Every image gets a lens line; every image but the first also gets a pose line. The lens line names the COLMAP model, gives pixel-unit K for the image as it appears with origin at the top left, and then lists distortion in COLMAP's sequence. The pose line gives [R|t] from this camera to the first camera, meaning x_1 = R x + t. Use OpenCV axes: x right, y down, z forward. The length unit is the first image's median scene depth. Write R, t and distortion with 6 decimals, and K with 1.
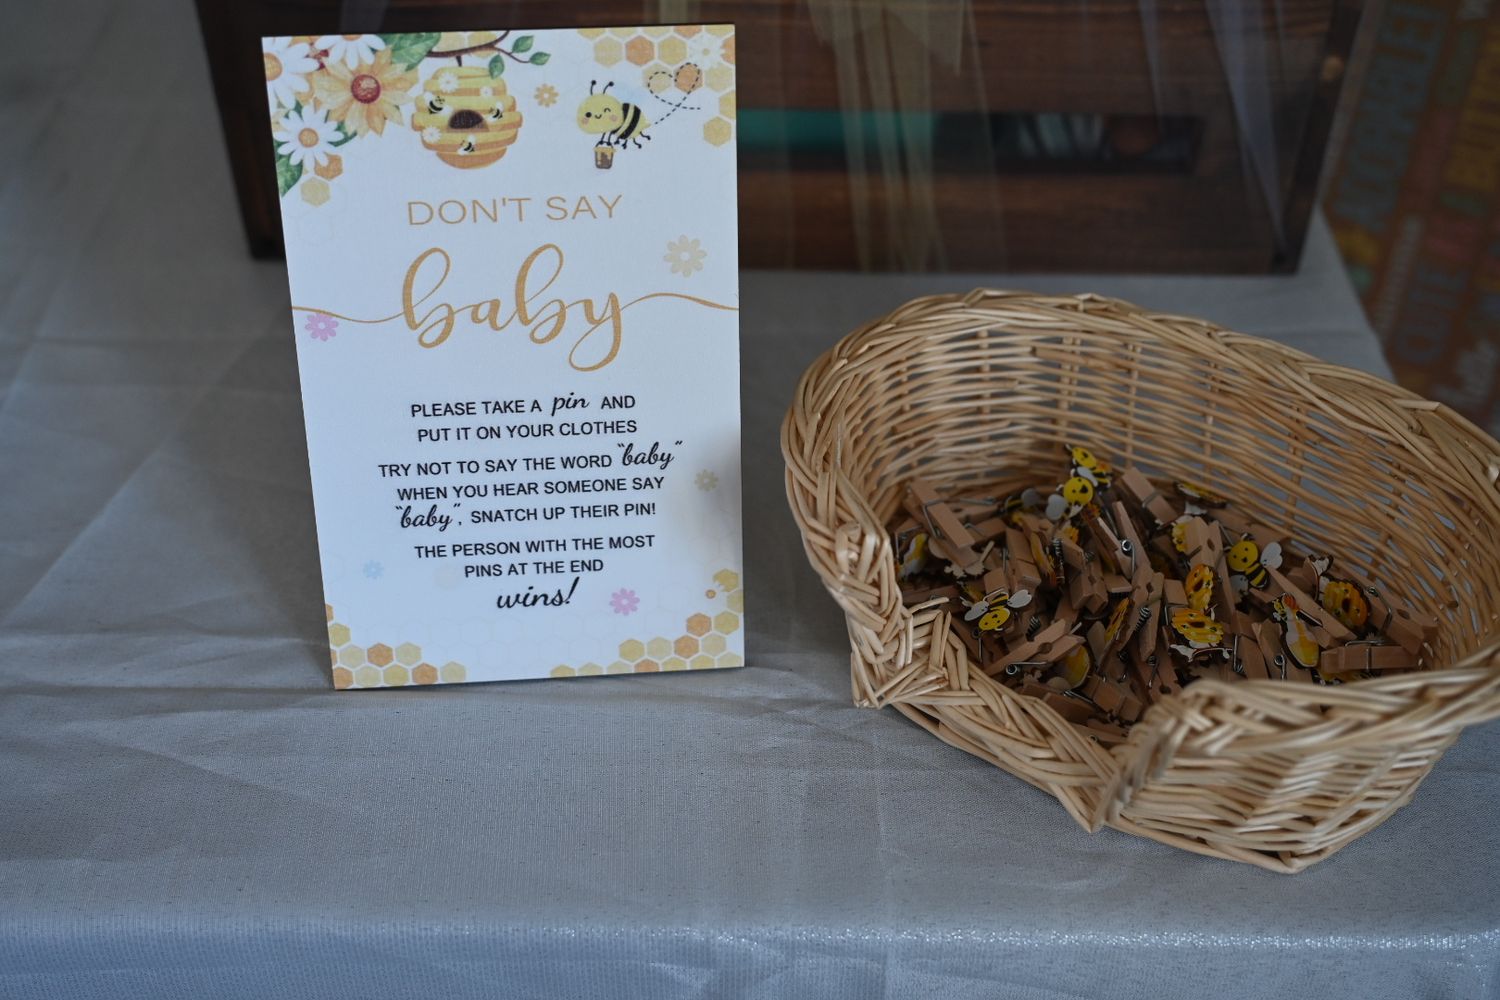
lens RADIAL K [[1809.1, 0, 751.4], [0, 1809.1, 503.5], [0, 0, 1]] dist [-0.004171, 0.000000]
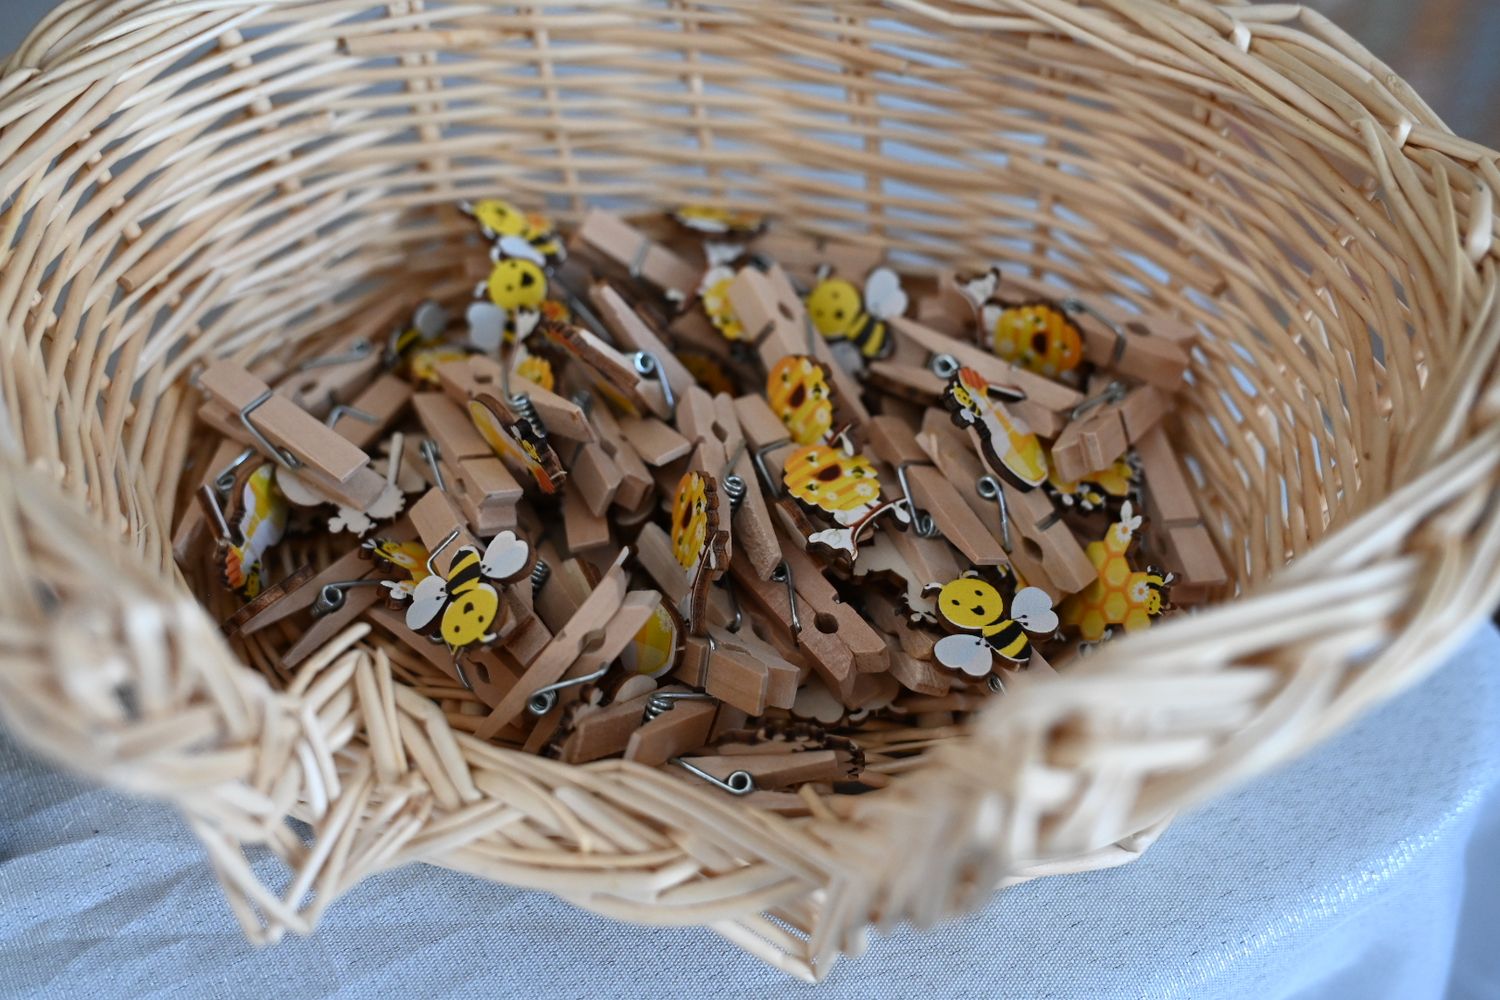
lens RADIAL K [[1622.8, 0, 757.9], [0, 1622.8, 492.4], [0, 0, 1]] dist [0.006698, 0.000000]
pose [[0.877029, -0.358134, 0.320250, 0.070652], [0.288287, 0.925532, 0.245521, -0.048485], [-0.384331, -0.123005, 0.914964, 0.546374]]
